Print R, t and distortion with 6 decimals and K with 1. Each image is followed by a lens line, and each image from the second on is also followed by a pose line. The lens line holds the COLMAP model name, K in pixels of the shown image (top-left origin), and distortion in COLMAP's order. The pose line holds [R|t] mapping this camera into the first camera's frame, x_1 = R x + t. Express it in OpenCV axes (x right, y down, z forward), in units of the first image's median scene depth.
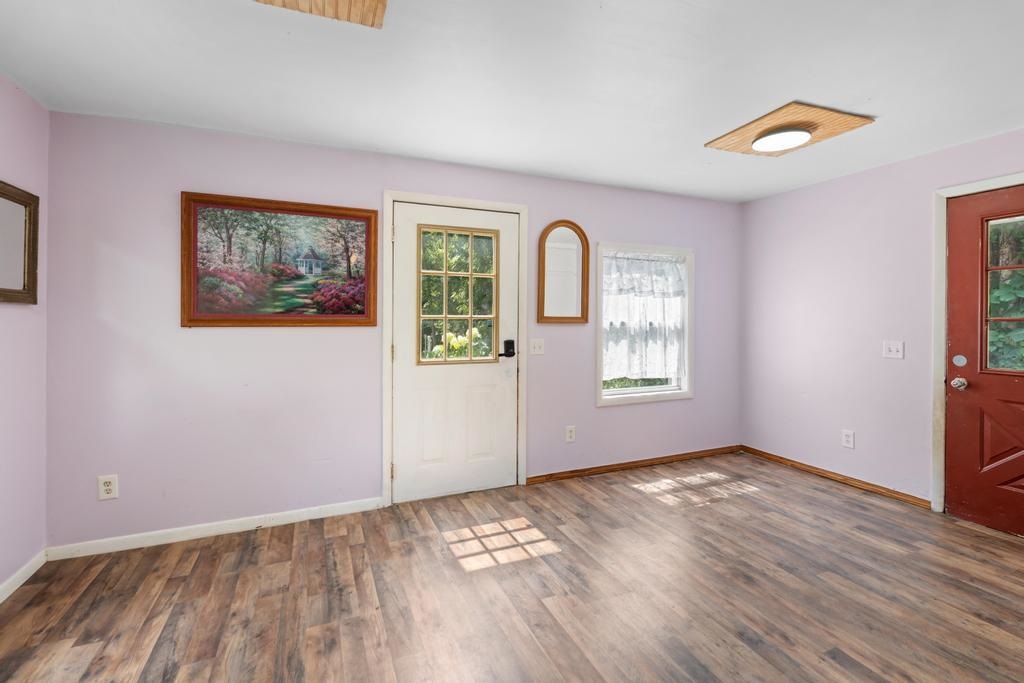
lens RADIAL K [[461.8, 0, 519.1], [0, 461.8, 322.4], [0, 0, 1]] dist [-0.001645, 0.000150]
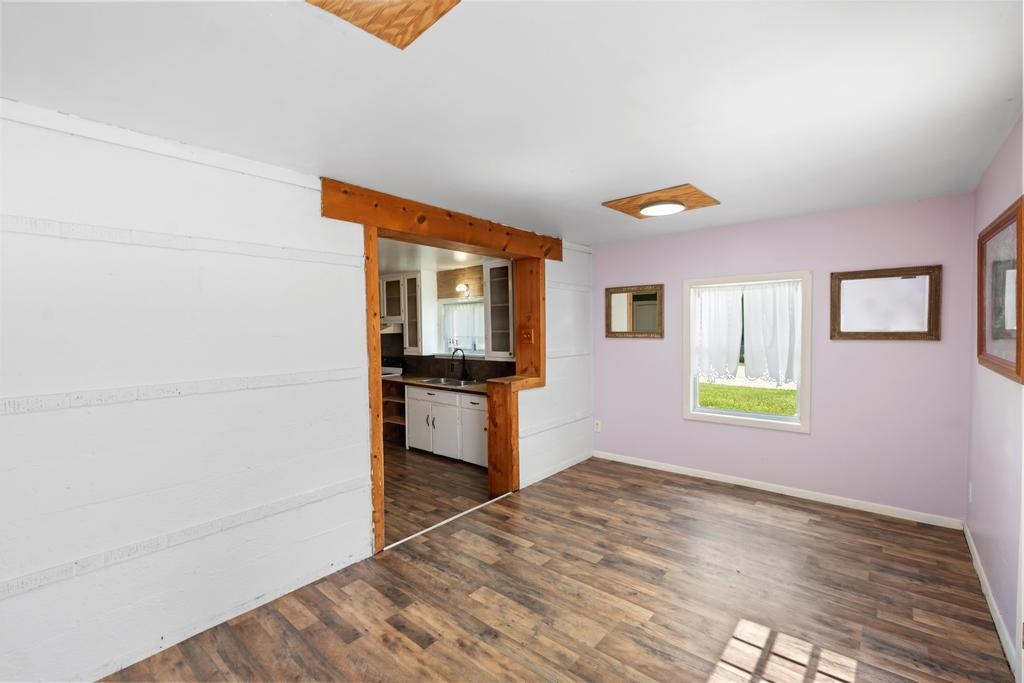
lens RADIAL K [[461.8, 0, 517.0], [0, 461.8, 340.7], [0, 0, 1]] dist [-0.001645, 0.000150]
pose [[-0.899639, 0.029535, -0.435634, 0.784063], [0.010570, 0.998890, 0.045895, -0.124063], [0.436506, 0.036684, -0.898953, 1.744662]]
